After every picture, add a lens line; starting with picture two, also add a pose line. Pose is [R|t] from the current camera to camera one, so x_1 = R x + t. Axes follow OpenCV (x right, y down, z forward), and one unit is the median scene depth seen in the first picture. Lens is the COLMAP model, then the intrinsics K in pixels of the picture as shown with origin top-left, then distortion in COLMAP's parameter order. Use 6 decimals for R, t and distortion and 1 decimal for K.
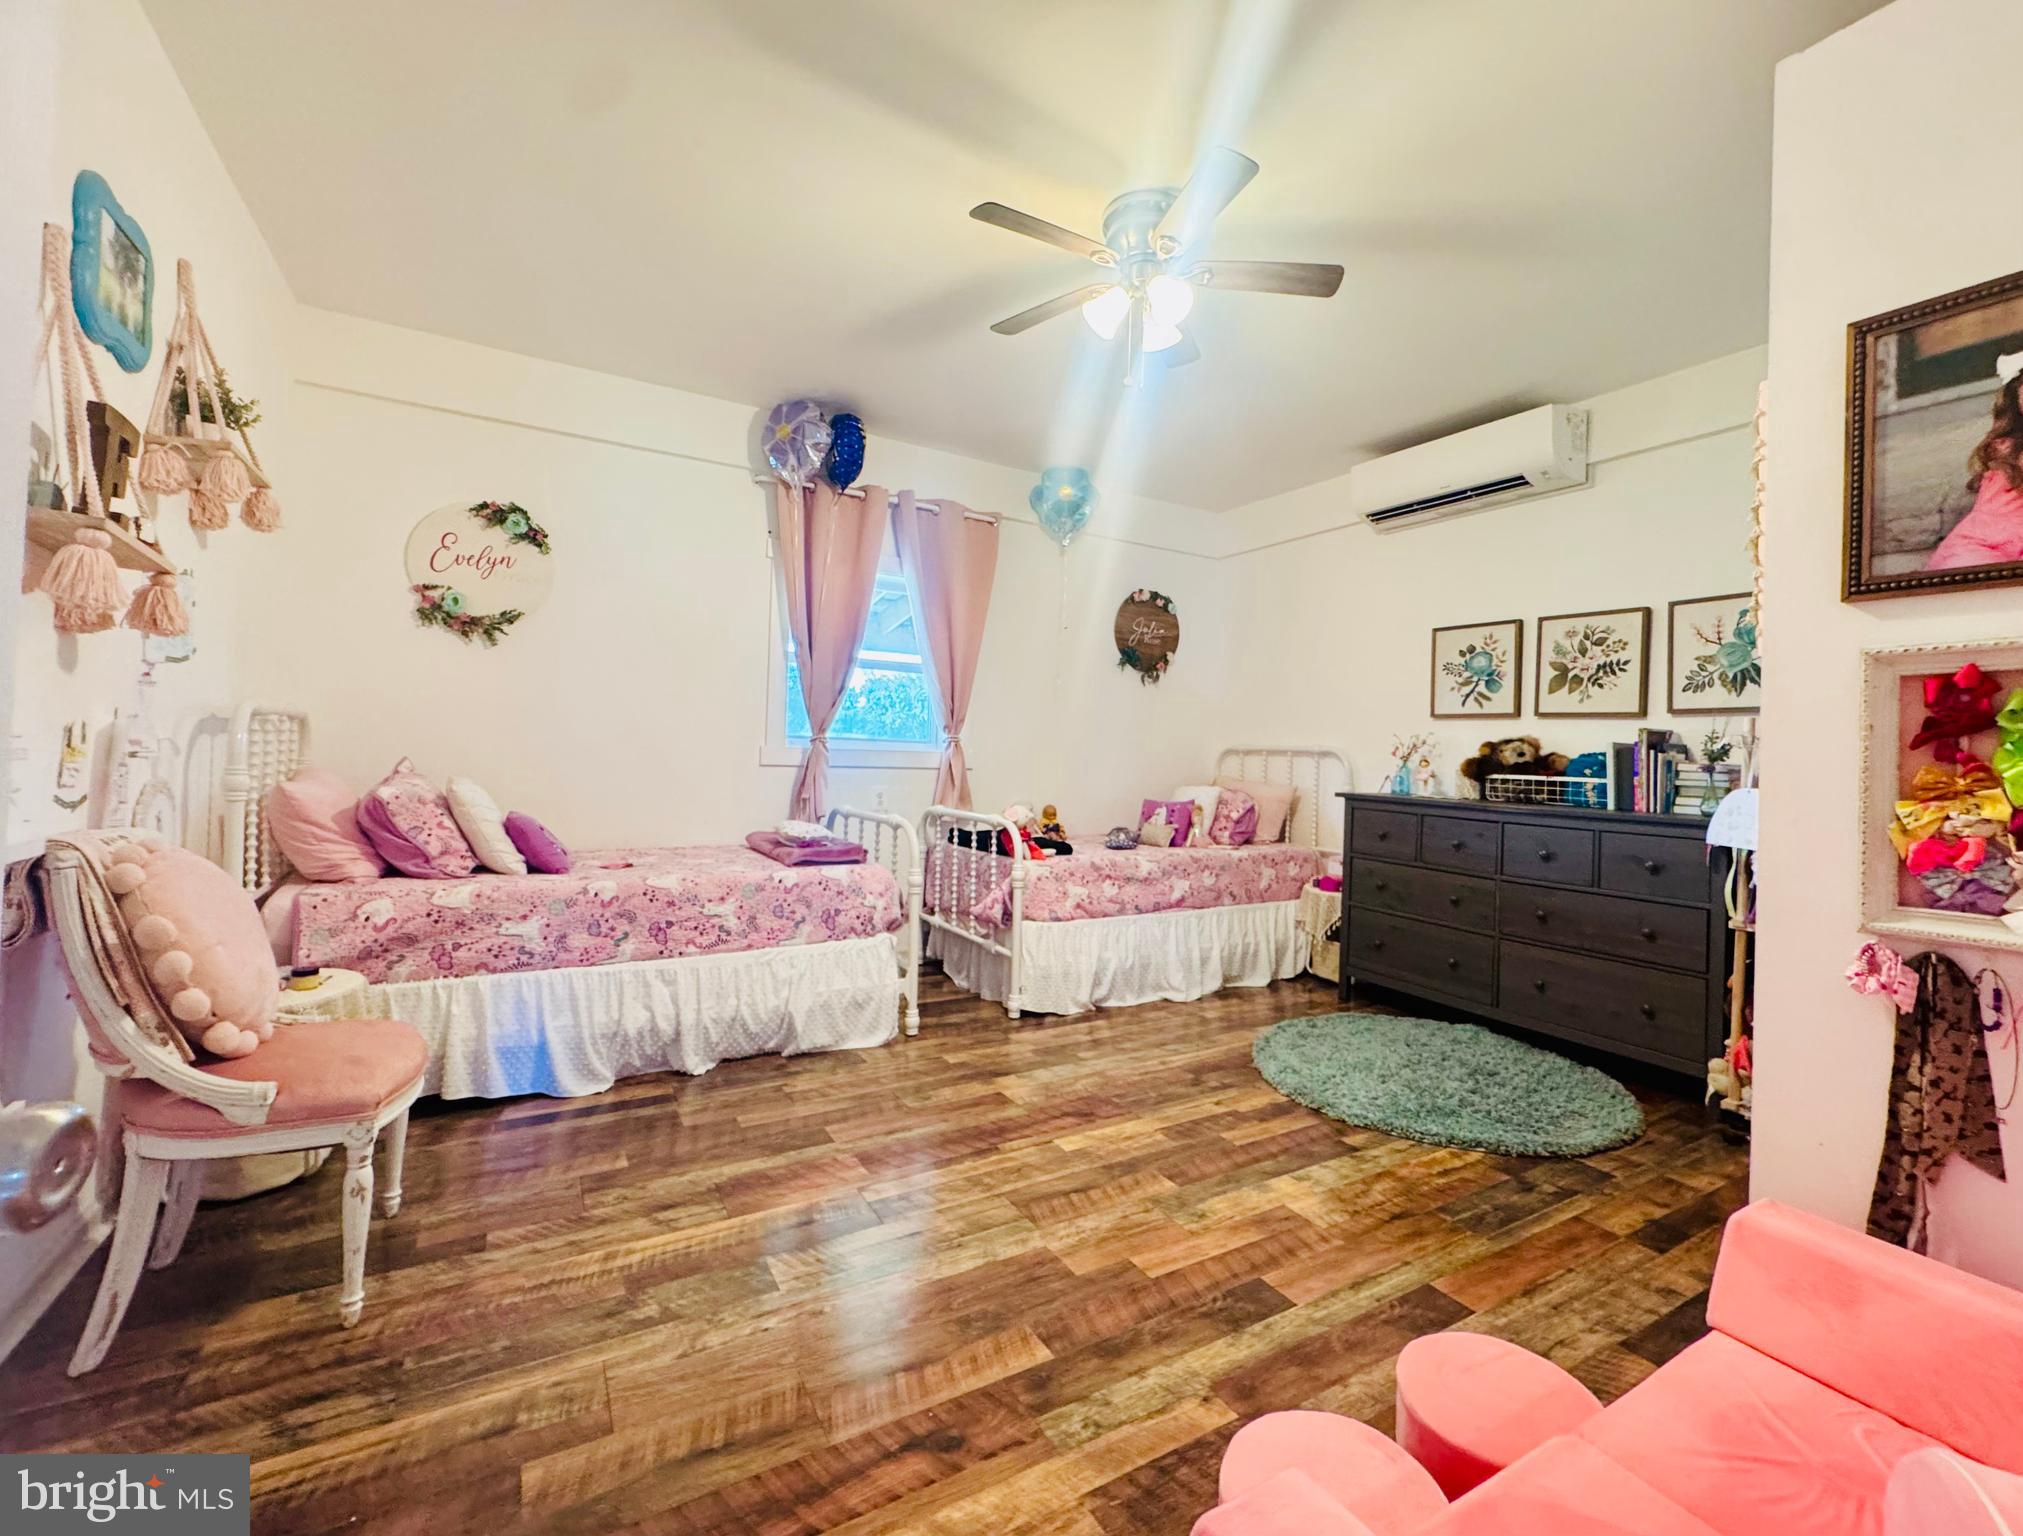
lens RADIAL K [[861.9, 0, 1040.3], [0, 861.9, 747.8], [0, 0, 1]] dist [0.000348, 0.000042]
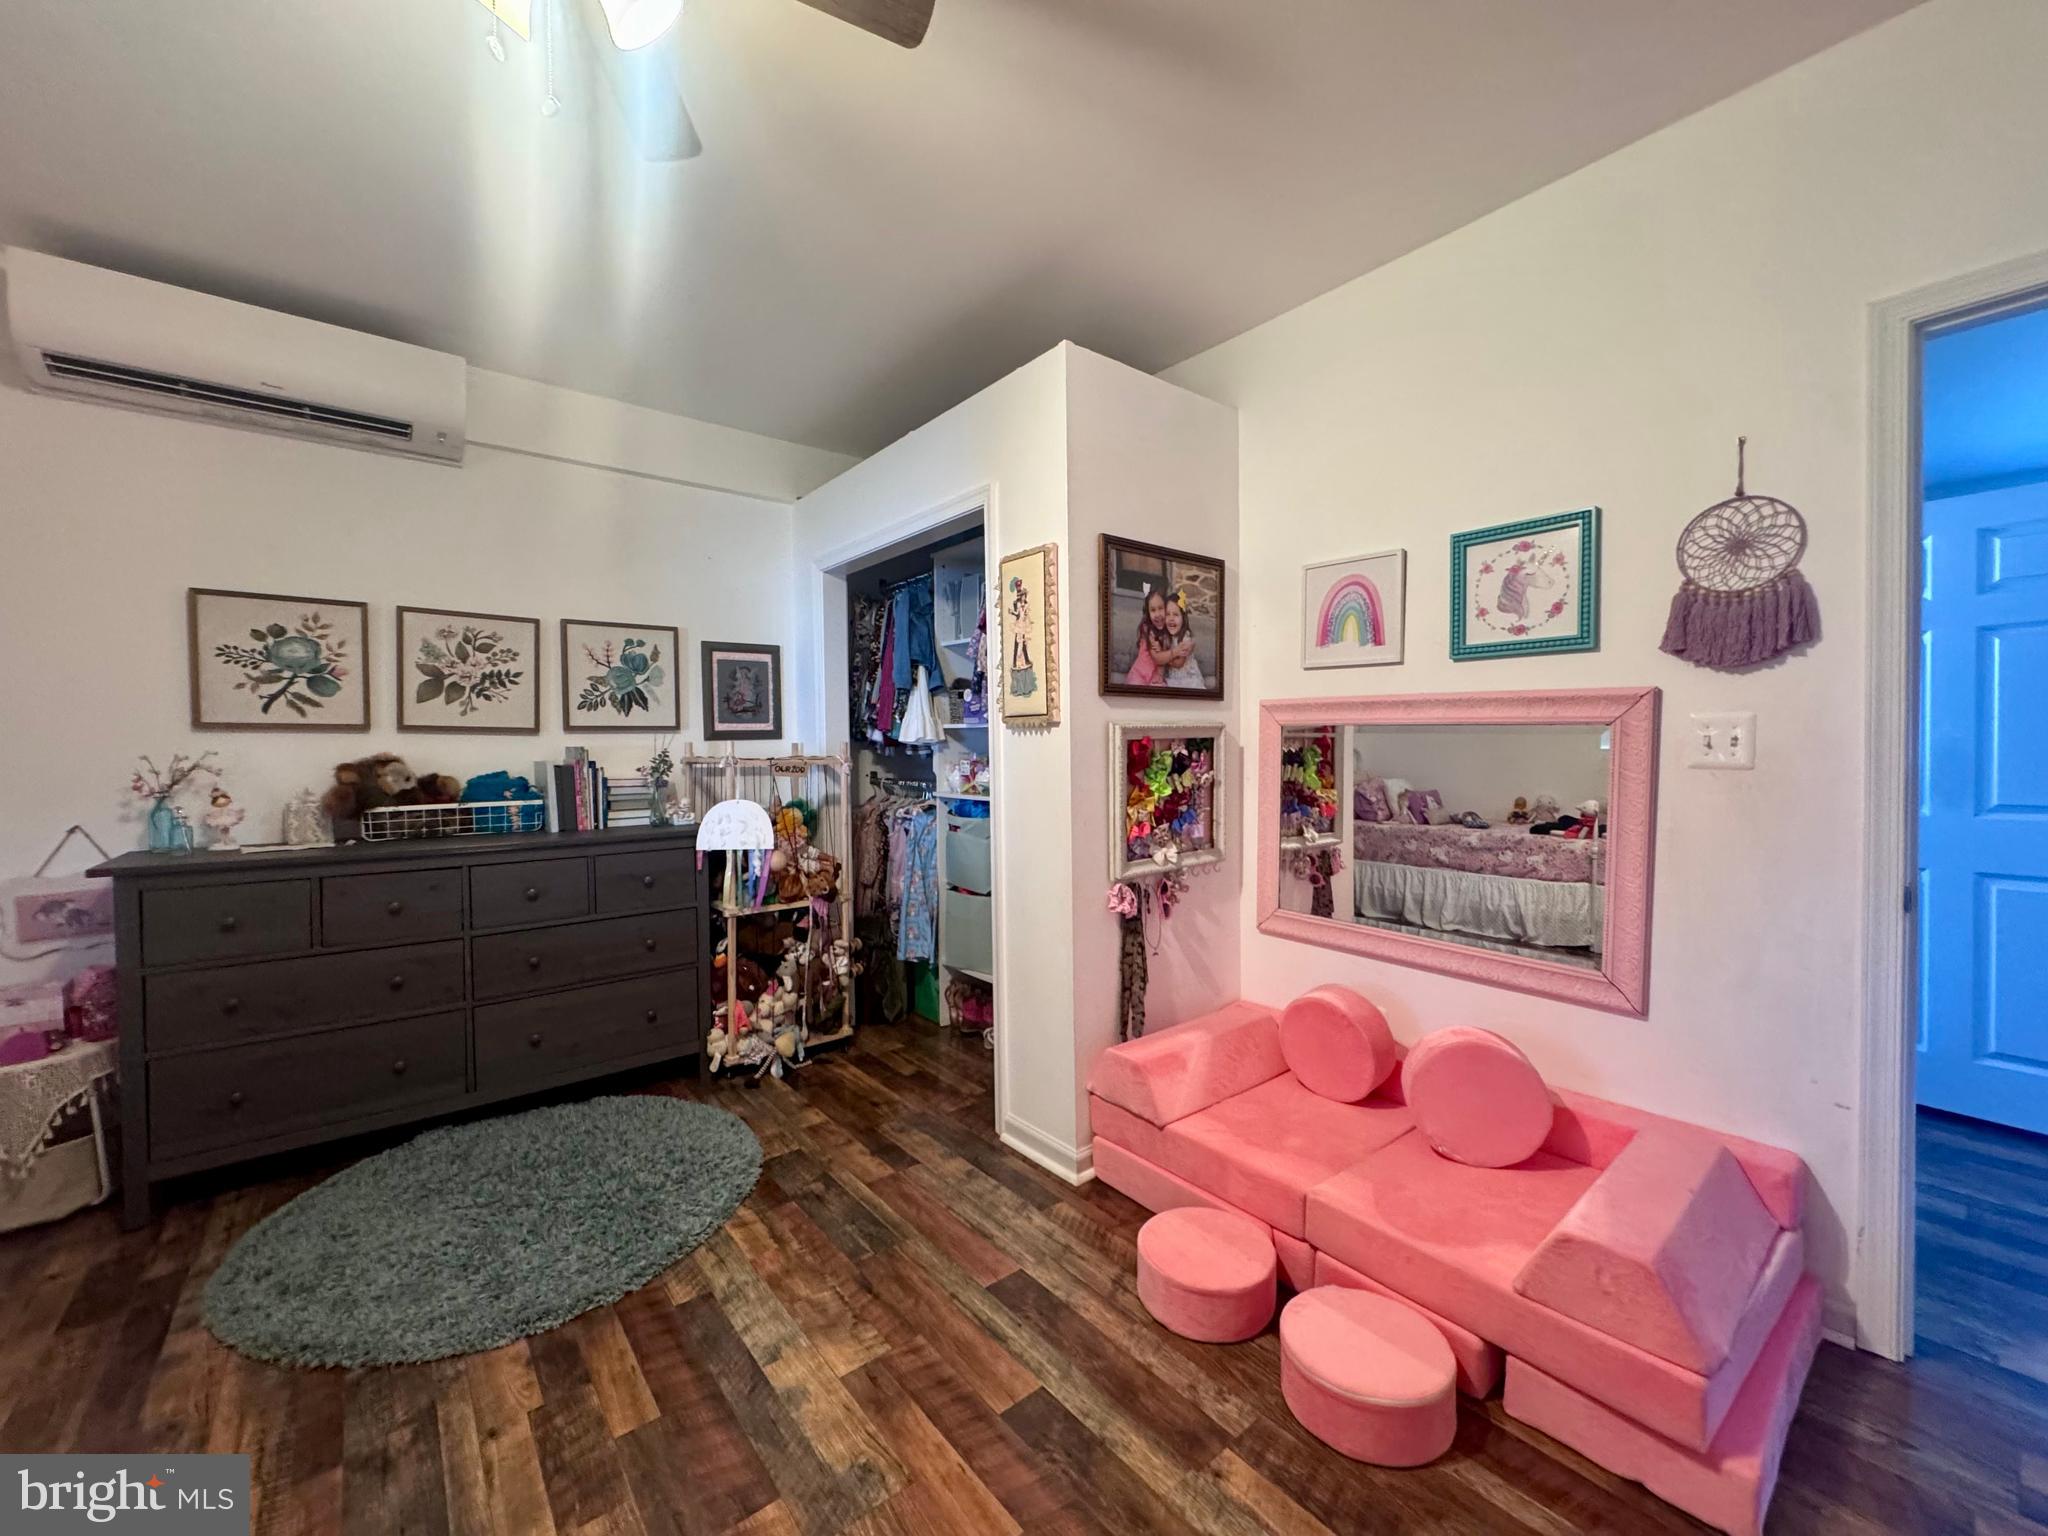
lens RADIAL K [[817.4, 0, 1024.0], [0, 817.4, 768.0], [0, 0, 1]] dist [-0.000732, 0.000391]
pose [[-0.139716, -0.058684, 0.988451, -0.290870], [-0.000100, 0.998243, 0.059251, -0.051290], [-0.990192, 0.008179, -0.139477, 0.590375]]
